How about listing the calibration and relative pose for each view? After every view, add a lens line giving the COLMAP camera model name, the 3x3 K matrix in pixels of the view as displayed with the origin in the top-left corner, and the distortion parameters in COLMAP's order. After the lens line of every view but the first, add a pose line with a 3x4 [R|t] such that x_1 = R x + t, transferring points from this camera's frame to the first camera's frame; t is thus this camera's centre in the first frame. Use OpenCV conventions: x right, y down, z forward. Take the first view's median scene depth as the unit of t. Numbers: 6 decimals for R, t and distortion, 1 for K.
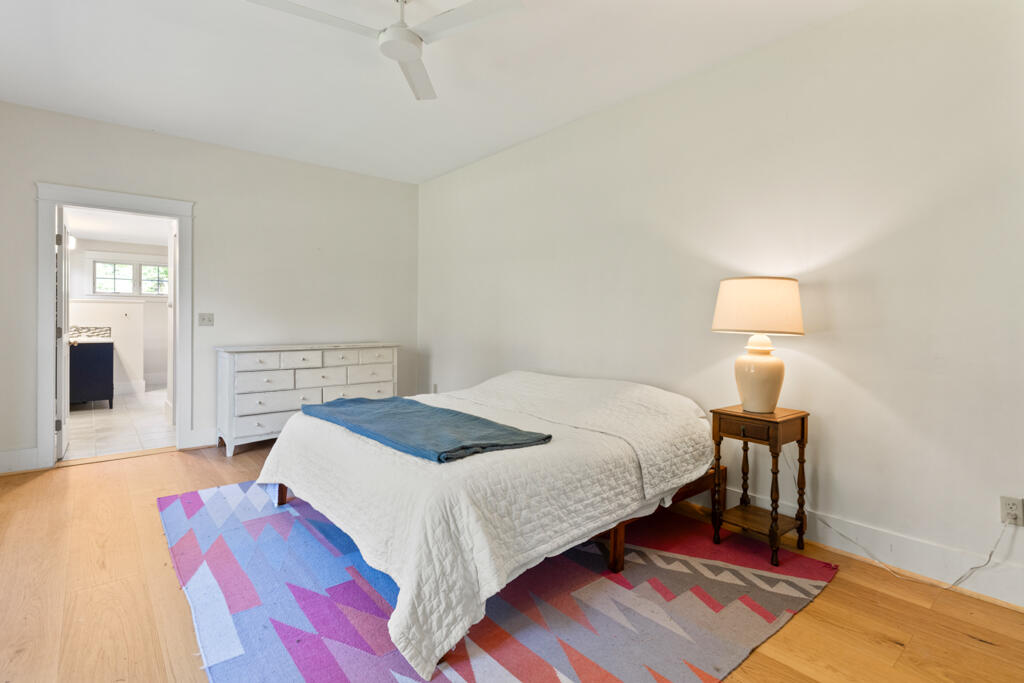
lens RADIAL K [[501.8, 0, 513.2], [0, 501.8, 320.9], [0, 0, 1]] dist [0.001843, 0.000107]
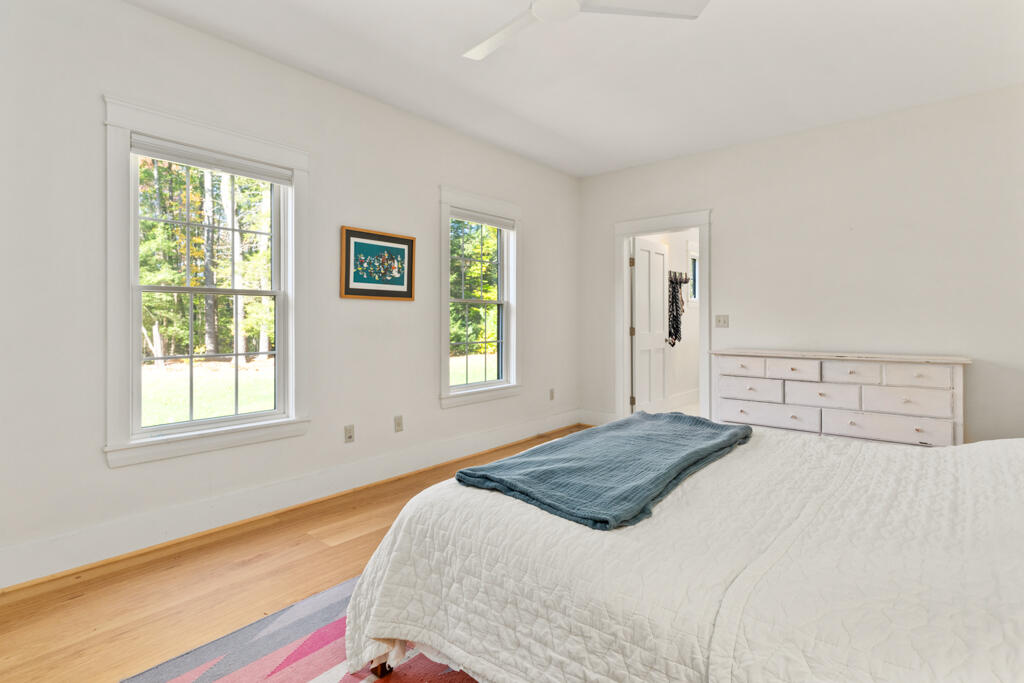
lens RADIAL K [[501.8, 0, 513.2], [0, 501.8, 320.9], [0, 0, 1]] dist [0.001843, 0.000107]
pose [[0.170974, -0.005040, -0.985263, 0.324330], [-0.000904, 0.999986, -0.005272, 0.002390], [0.985275, 0.001792, 0.170967, 0.416024]]
